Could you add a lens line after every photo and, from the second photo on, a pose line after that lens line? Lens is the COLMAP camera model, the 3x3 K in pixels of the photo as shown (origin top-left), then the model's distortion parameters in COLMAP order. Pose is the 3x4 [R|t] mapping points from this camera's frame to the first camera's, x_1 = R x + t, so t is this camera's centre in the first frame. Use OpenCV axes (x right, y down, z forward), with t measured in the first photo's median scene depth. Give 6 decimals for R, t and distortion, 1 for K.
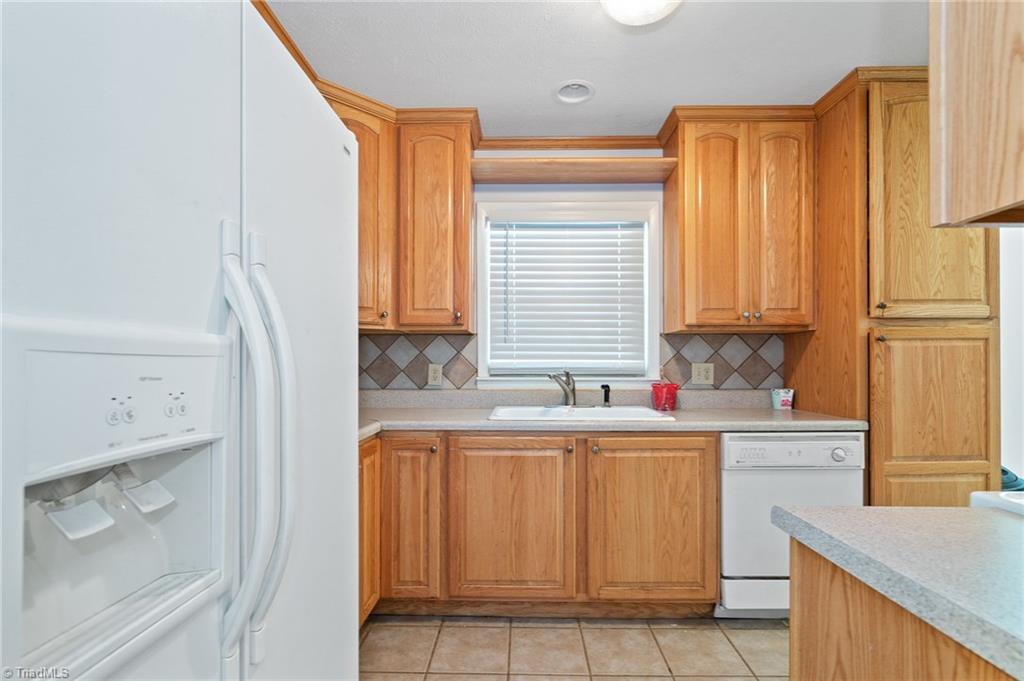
lens RADIAL K [[476.1, 0, 515.5], [0, 476.1, 355.9], [0, 0, 1]] dist [-0.000843, -0.000278]
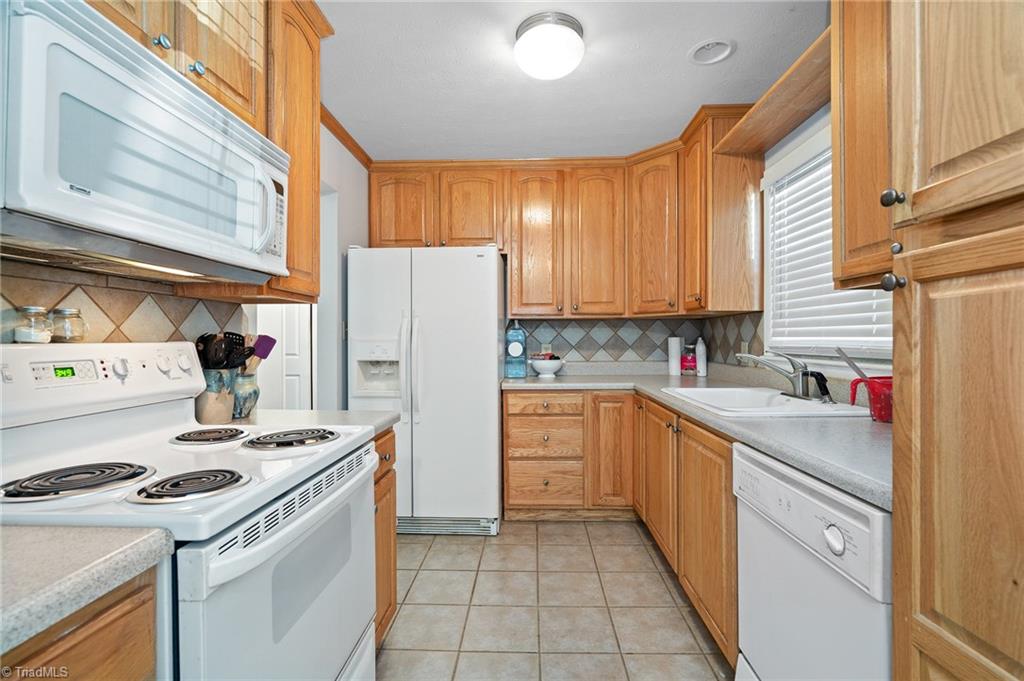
lens RADIAL K [[473.6, 0, 512.0], [0, 473.6, 340.5], [0, 0, 1]] dist [-0.002533, -0.000284]
pose [[-0.028019, 0.000540, -0.999607, 1.125506], [0.017405, 0.999849, 0.000052, 0.006213], [0.999456, -0.017396, -0.028024, 0.680760]]
